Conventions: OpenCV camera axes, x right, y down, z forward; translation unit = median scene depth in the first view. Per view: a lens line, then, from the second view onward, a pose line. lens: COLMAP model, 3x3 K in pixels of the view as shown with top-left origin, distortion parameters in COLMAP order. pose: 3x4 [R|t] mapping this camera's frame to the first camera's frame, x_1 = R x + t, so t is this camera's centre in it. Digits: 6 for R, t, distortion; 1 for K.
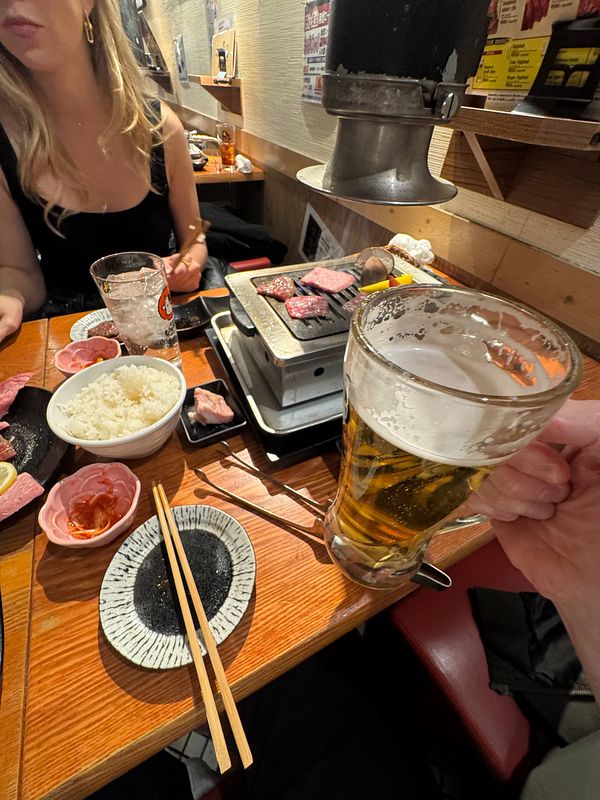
lens RADIAL K [[320.1, 0, 297.4], [0, 320.1, 394.2], [0, 0, 1]] dist [-0.000203, 0.000065]
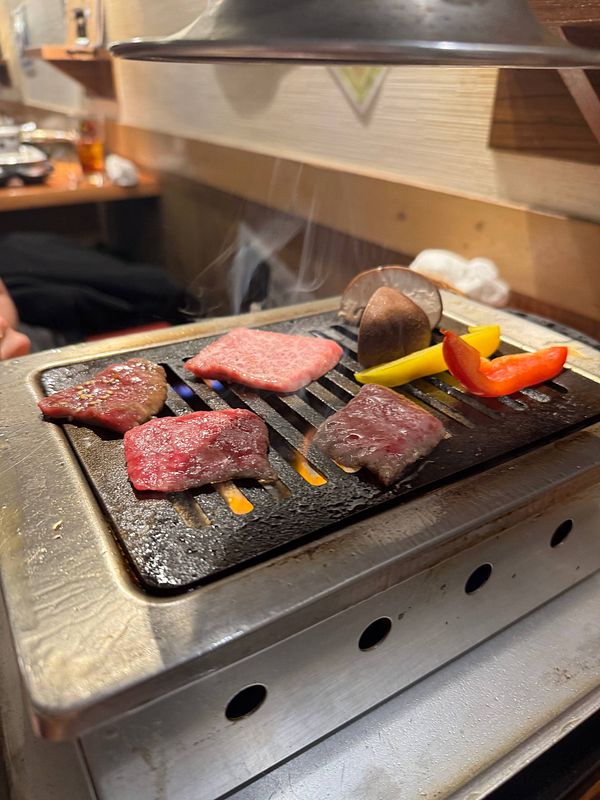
lens RADIAL K [[529.1, 0, 300.0], [0, 529.1, 400.0], [0, 0, 1]] dist [0.006757, -0.000989]
pose [[0.993733, -0.085549, 0.071948, 0.085540], [0.101272, 0.961494, -0.255487, -0.160874], [-0.047321, 0.261172, 0.964132, 0.451257]]
